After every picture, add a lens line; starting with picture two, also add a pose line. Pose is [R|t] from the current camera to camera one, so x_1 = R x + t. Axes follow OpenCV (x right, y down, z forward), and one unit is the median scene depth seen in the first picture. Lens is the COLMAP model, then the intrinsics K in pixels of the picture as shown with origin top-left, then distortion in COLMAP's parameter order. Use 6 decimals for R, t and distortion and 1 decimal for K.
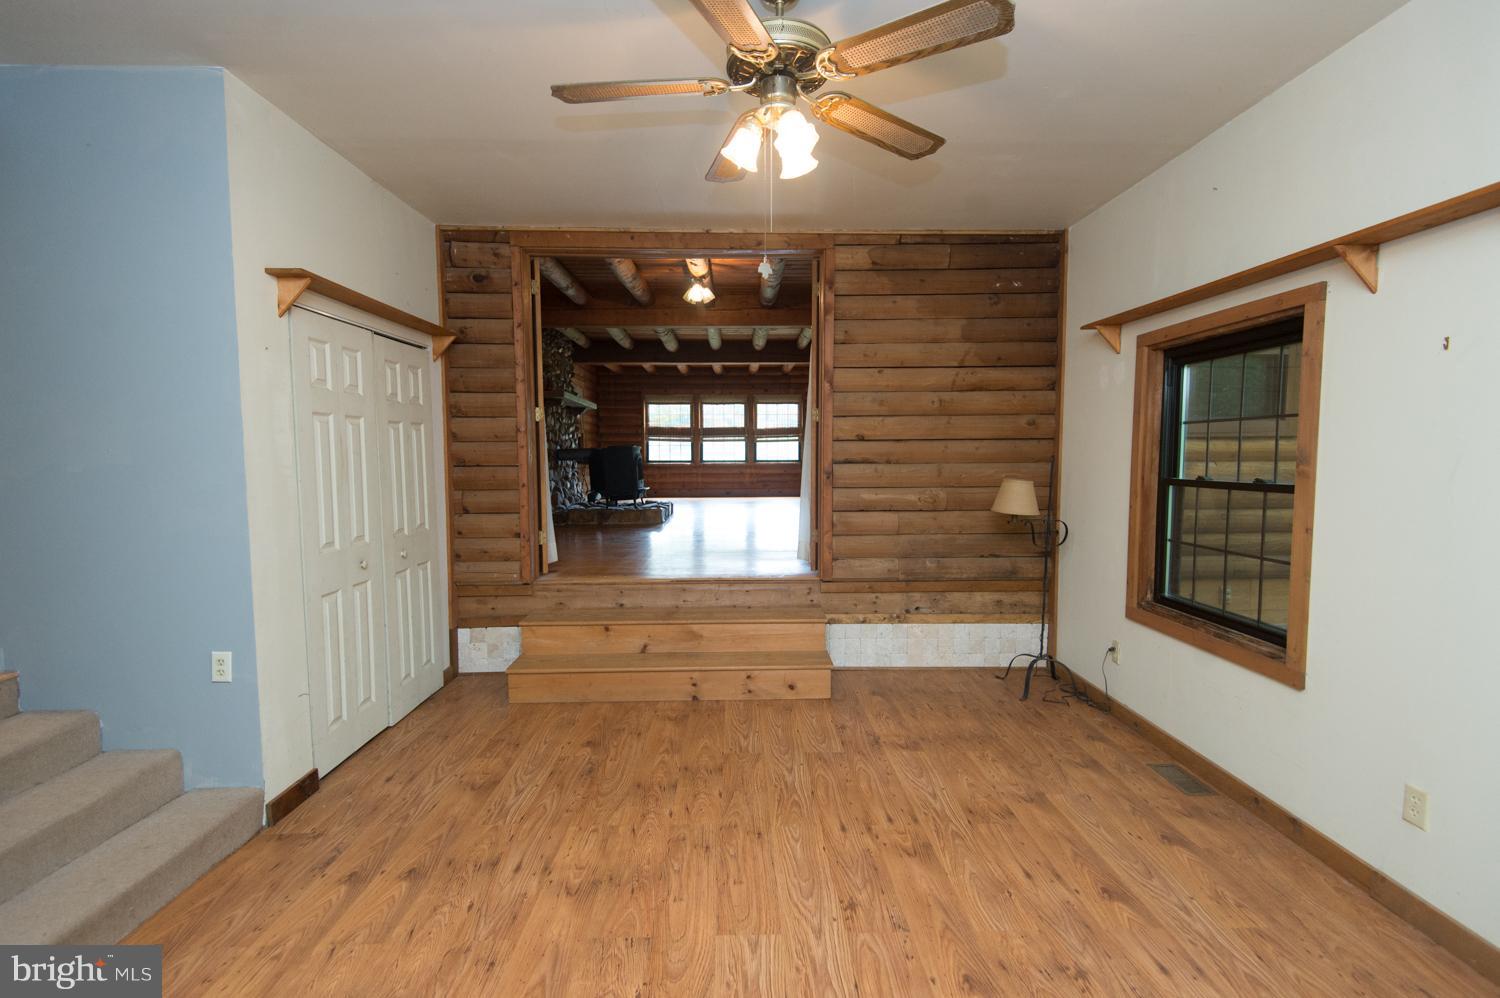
lens RADIAL K [[670.2, 0, 748.2], [0, 670.2, 496.1], [0, 0, 1]] dist [0.002724, -0.001251]
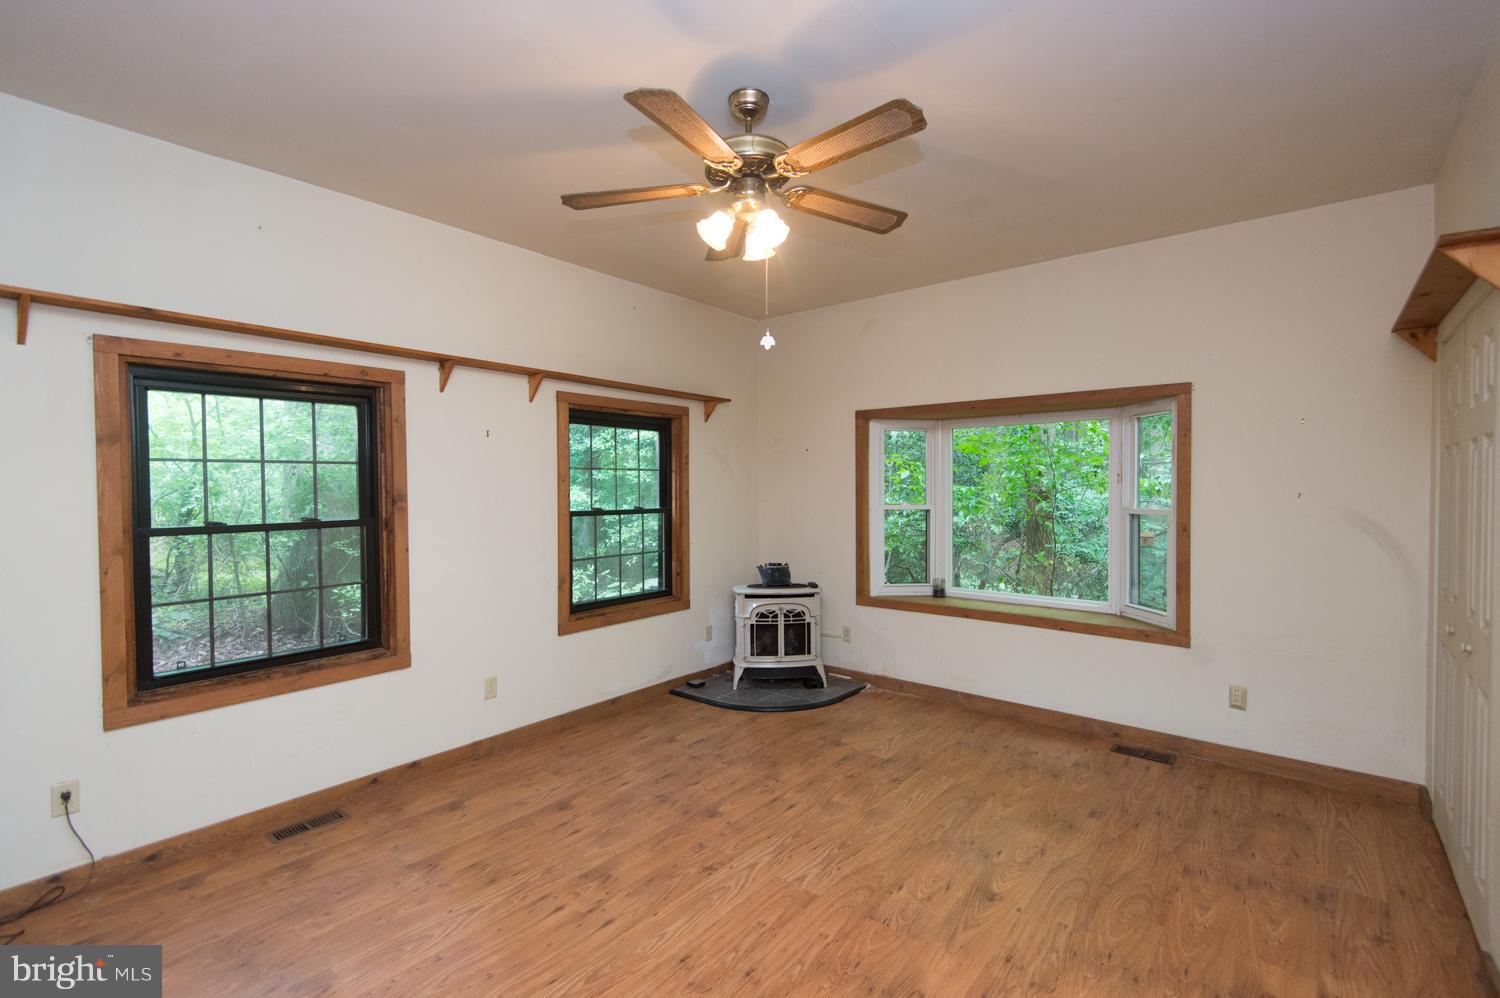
lens RADIAL K [[670.2, 0, 750.3], [0, 670.2, 501.3], [0, 0, 1]] dist [0.002724, -0.001251]
pose [[-0.755946, -0.009981, 0.654558, -0.615784], [0.049602, 0.996136, 0.072475, -0.115875], [-0.652752, 0.087254, -0.752530, 1.619678]]
